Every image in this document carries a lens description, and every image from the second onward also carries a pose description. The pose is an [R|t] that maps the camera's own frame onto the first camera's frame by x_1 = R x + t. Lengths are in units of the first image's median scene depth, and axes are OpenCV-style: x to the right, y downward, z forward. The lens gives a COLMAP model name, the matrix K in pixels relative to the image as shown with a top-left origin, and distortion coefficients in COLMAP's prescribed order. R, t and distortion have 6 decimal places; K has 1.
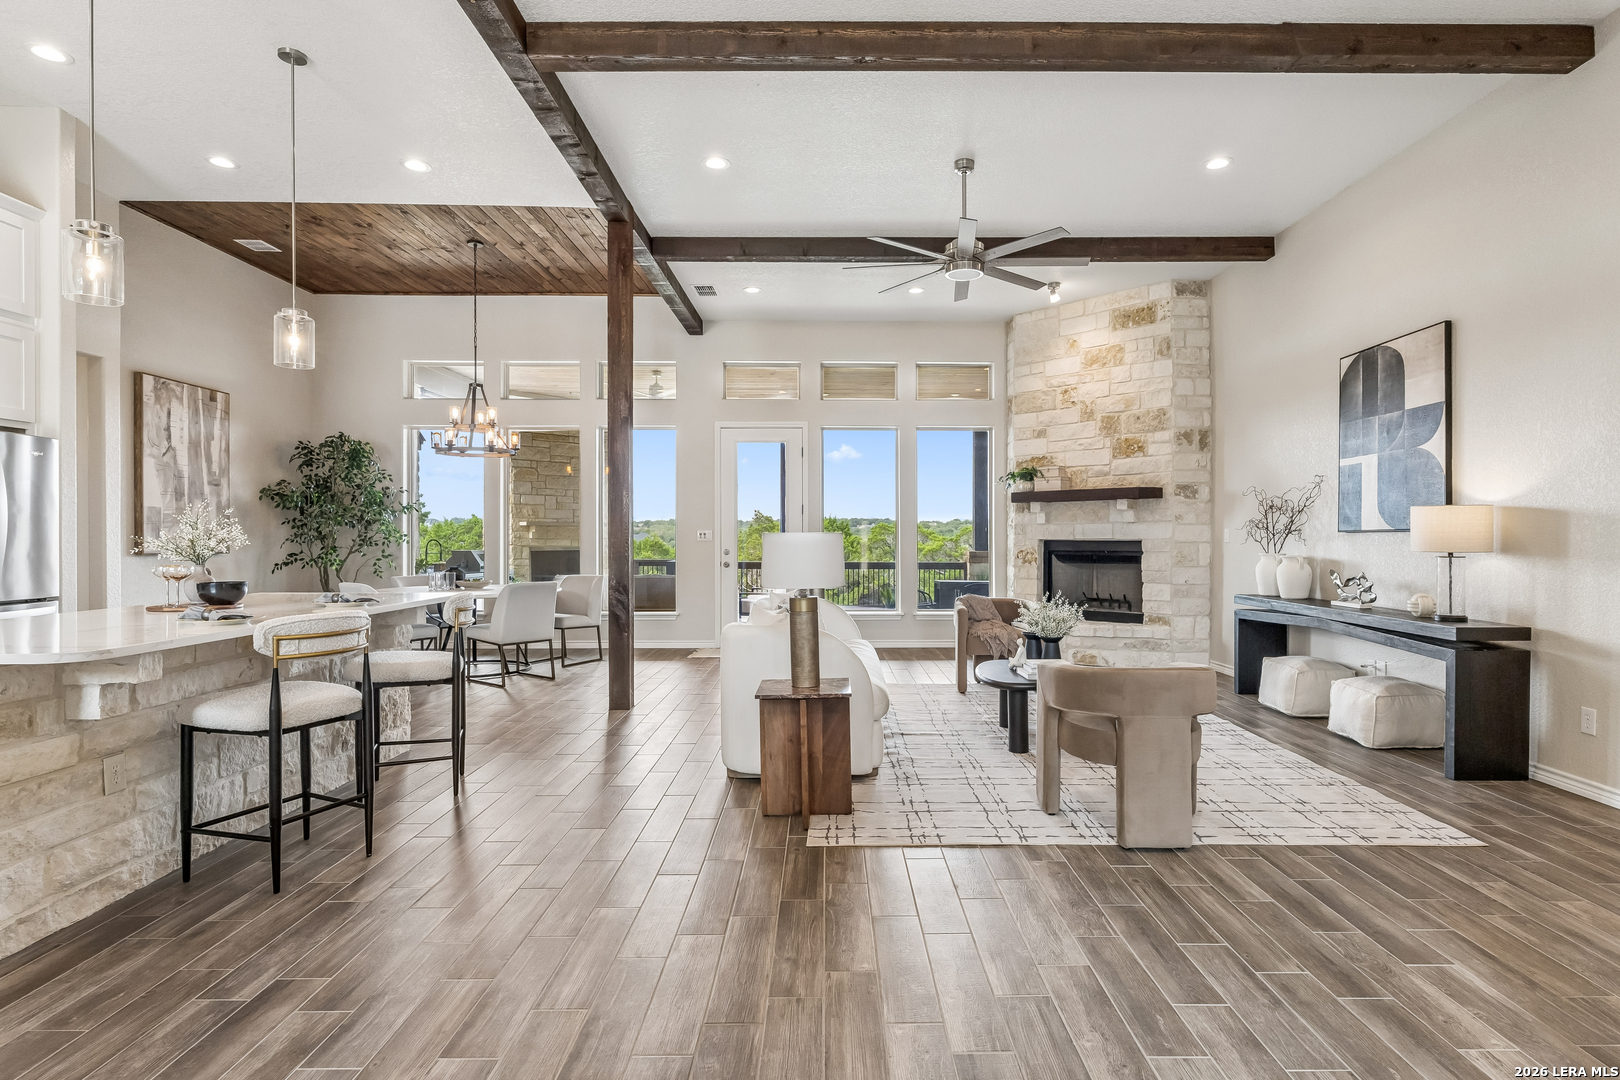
lens RADIAL K [[835.5, 0, 835.3], [0, 835.5, 538.4], [0, 0, 1]] dist [0.004399, 0.000513]
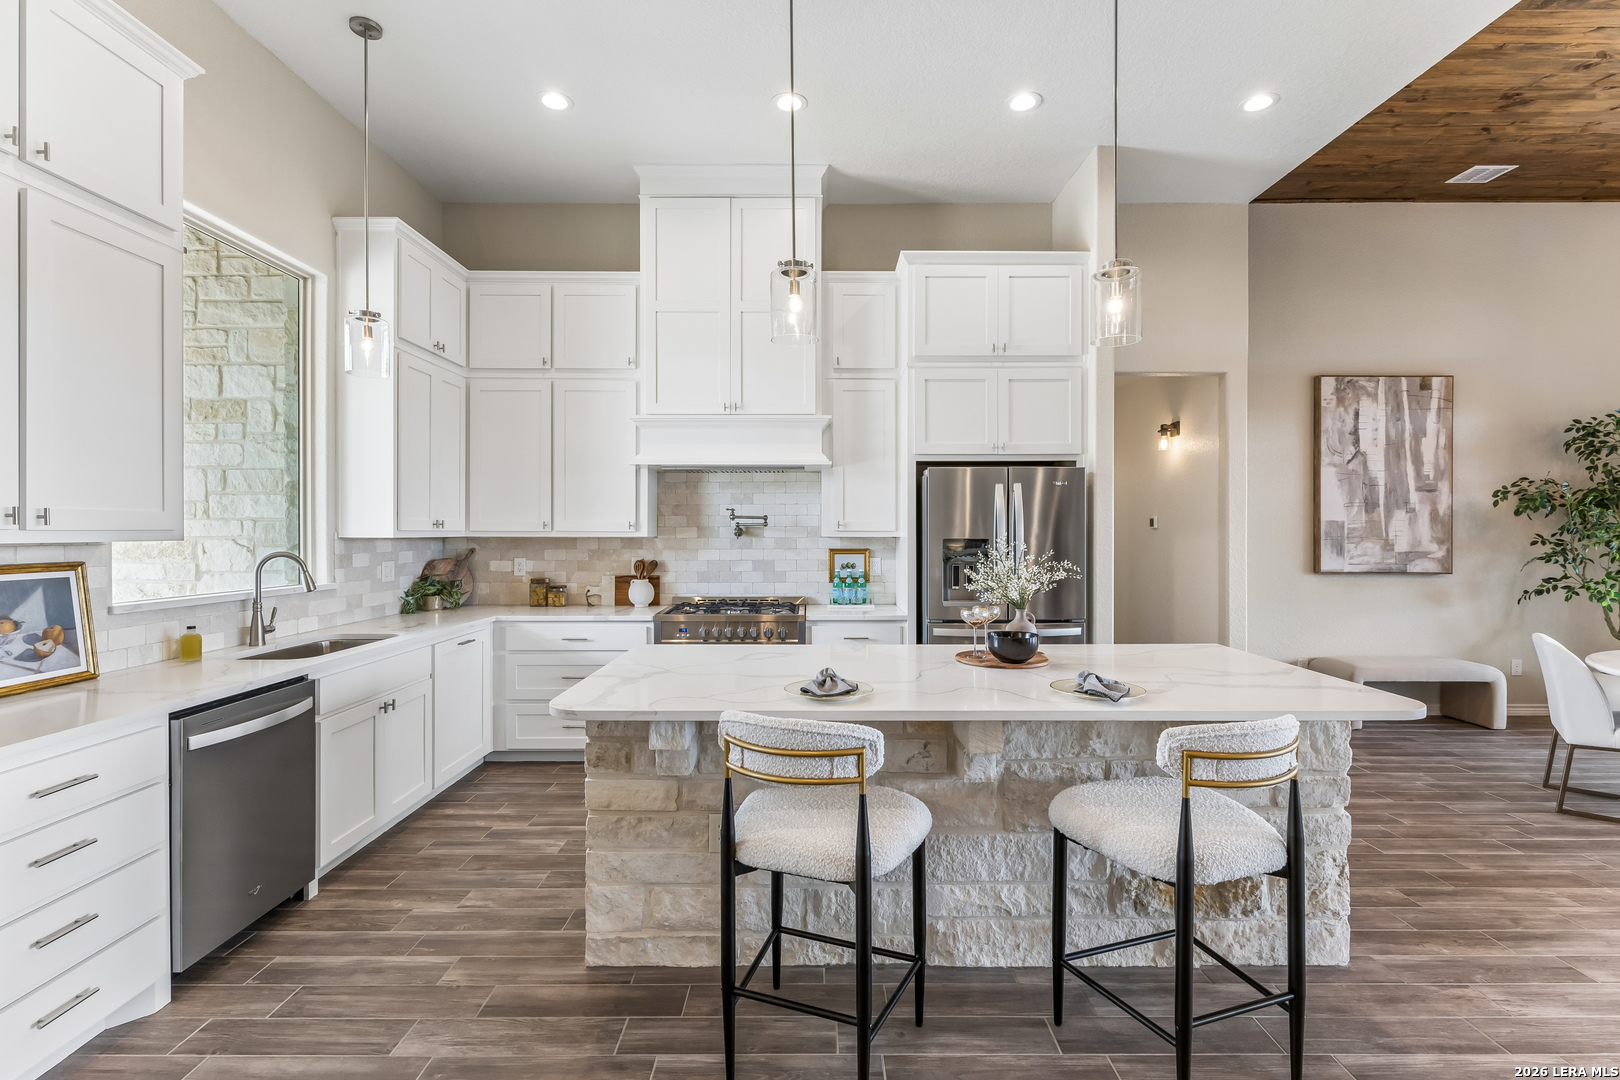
lens RADIAL K [[738.5, 0, 814.1], [0, 738.5, 534.1], [0, 0, 1]] dist [0.004697, -0.000667]
pose [[-0.008765, 0.004193, -0.999953, -0.005964], [-0.001519, 0.999990, 0.004206, -0.023238], [0.999960, 0.001555, -0.008758, 0.401091]]
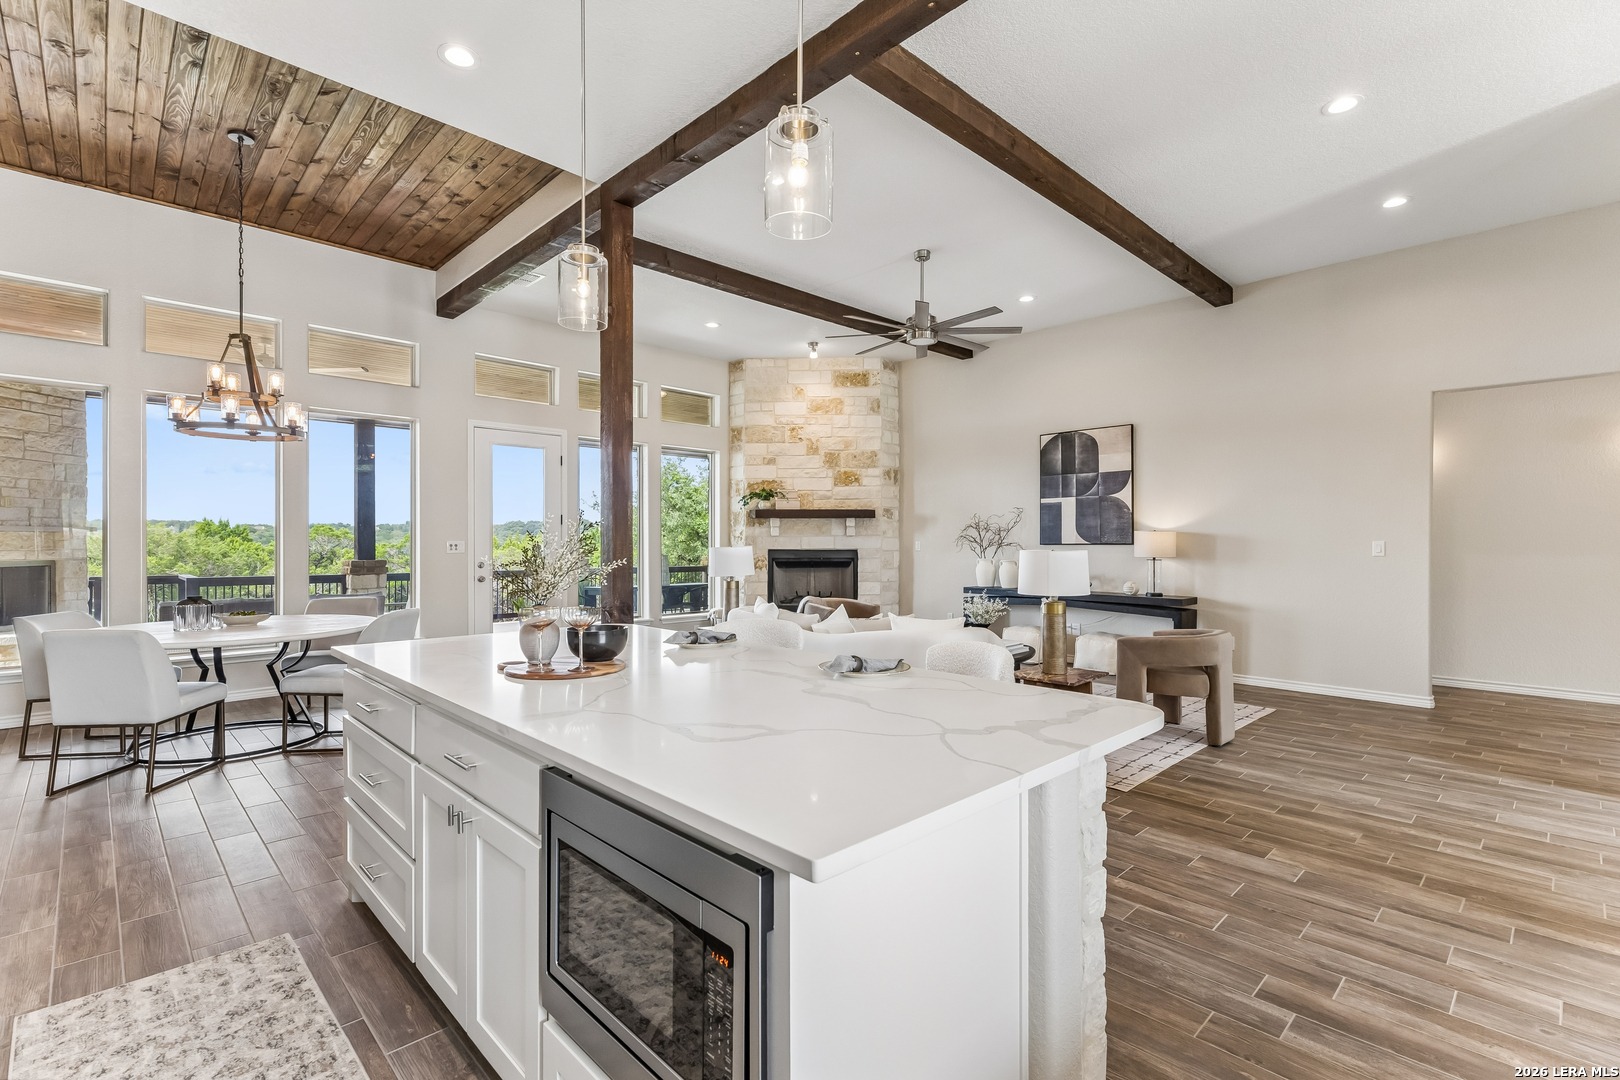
lens RADIAL K [[738.5, 0, 808.0], [0, 738.5, 541.6], [0, 0, 1]] dist [0.004697, -0.000667]
pose [[0.727425, 0.000154, 0.686188, -0.504031], [0.001607, 0.999997, -0.001928, -0.008574], [-0.686186, 0.002505, 0.727422, 0.213754]]
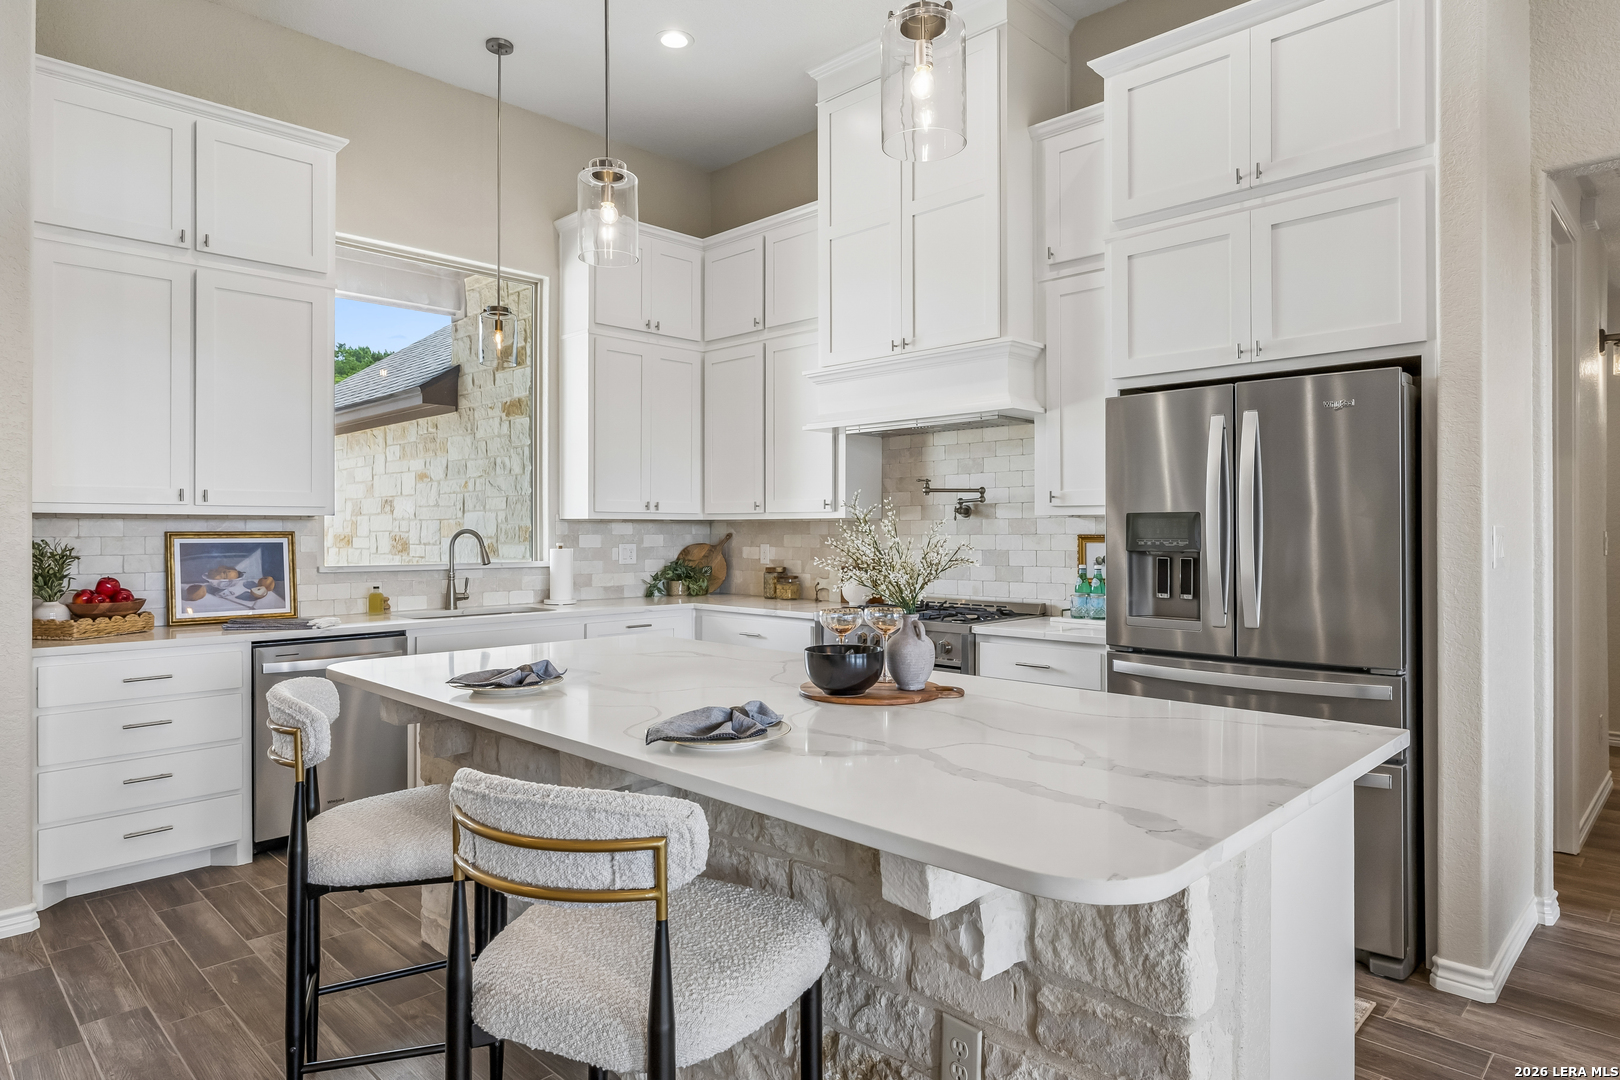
lens RADIAL K [[945.7, 0, 805.9], [0, 945.7, 526.8], [0, 0, 1]] dist [0.002079, 0.000014]
pose [[-0.711520, -0.002864, -0.702660, -0.149521], [-0.000128, 0.999992, -0.003946, -0.010086], [0.702666, -0.002718, -0.711515, 0.687806]]
